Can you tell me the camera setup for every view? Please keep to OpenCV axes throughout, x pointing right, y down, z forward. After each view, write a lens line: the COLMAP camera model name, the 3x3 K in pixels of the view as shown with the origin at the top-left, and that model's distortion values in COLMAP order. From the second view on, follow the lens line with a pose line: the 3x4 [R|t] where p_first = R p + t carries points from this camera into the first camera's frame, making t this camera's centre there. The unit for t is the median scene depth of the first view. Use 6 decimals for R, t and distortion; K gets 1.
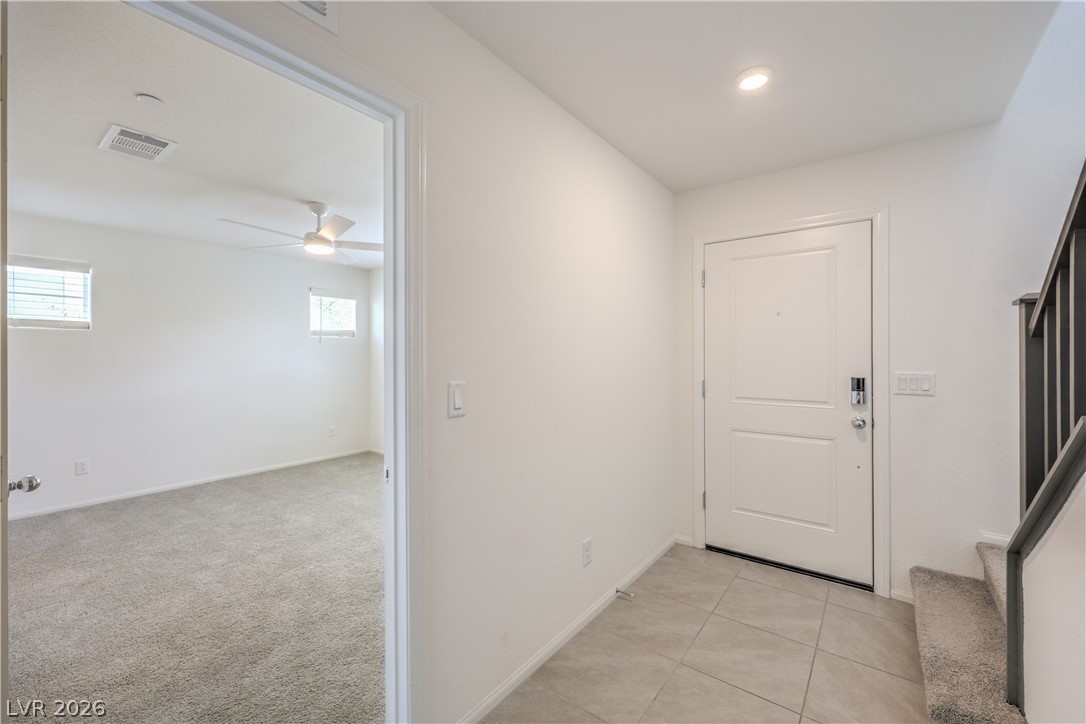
lens RADIAL K [[453.4, 0, 534.9], [0, 453.4, 364.2], [0, 0, 1]] dist [0.005156, -0.000335]
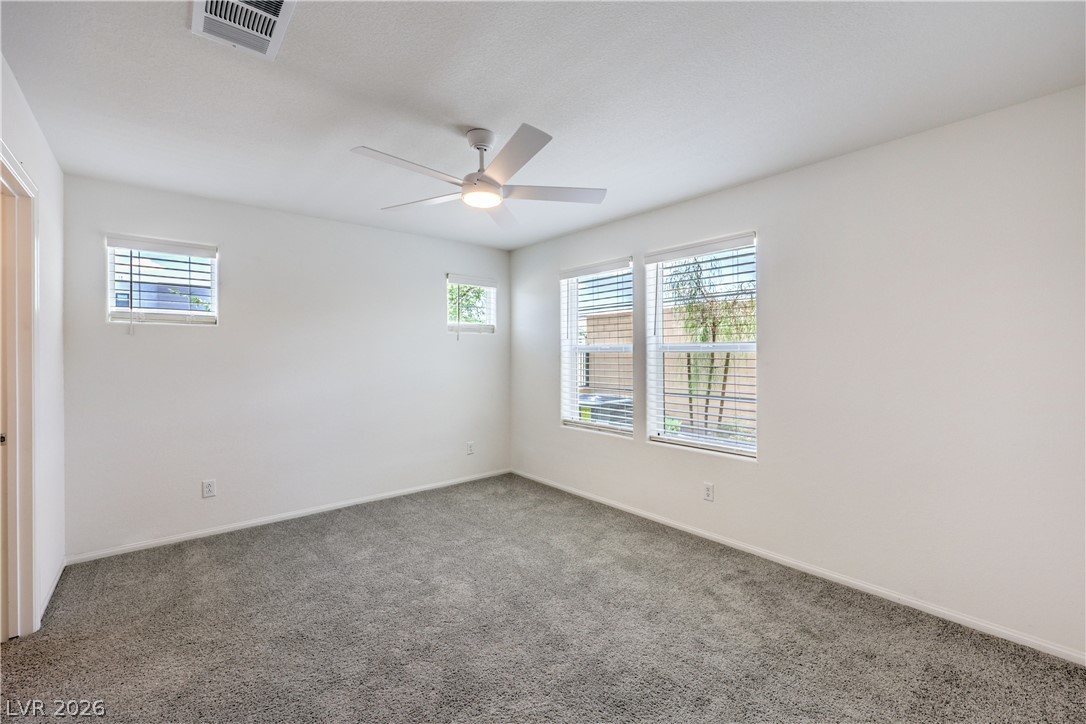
lens RADIAL K [[453.4, 0, 520.5], [0, 453.4, 367.3], [0, 0, 1]] dist [0.005156, -0.000335]
pose [[0.971452, 0.004059, -0.237202, -0.236937], [-0.002462, 0.999972, 0.007029, -0.005731], [0.237224, -0.006244, 0.971435, 0.323106]]
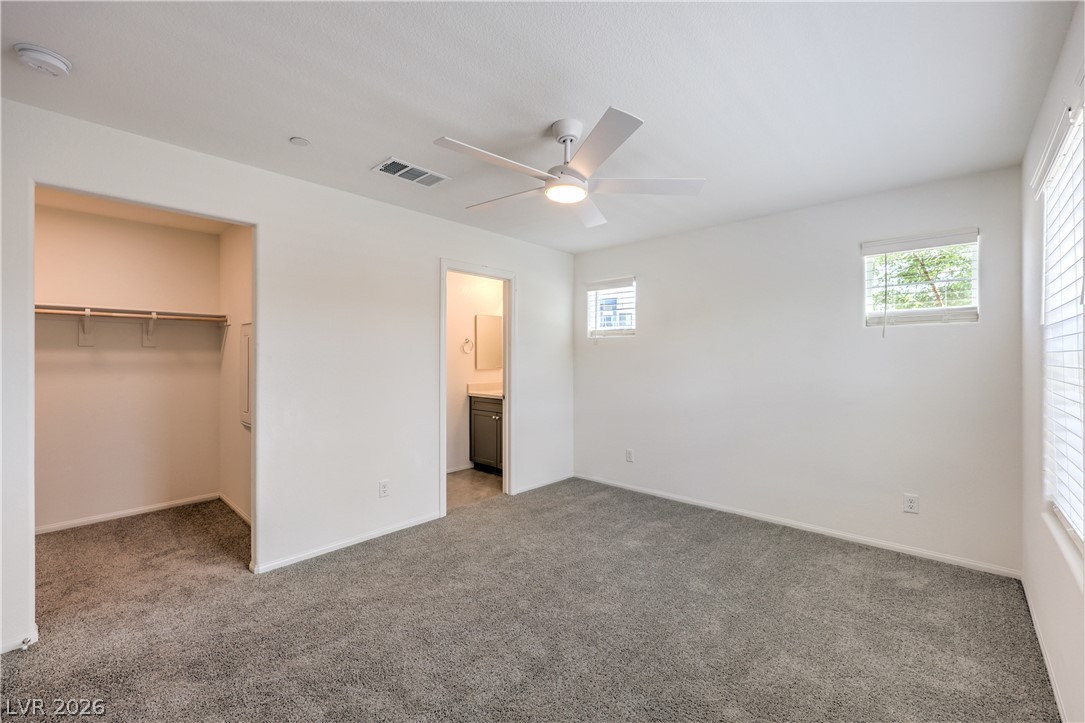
lens RADIAL K [[453.0, 0, 572.4], [0, 453.0, 359.1], [0, 0, 1]] dist [0.005156, -0.000335]
pose [[-0.059032, 0.014935, -0.998144, 0.158568], [-0.015803, 0.999749, 0.015893, -0.033086], [0.998131, 0.016712, -0.058781, 0.930978]]
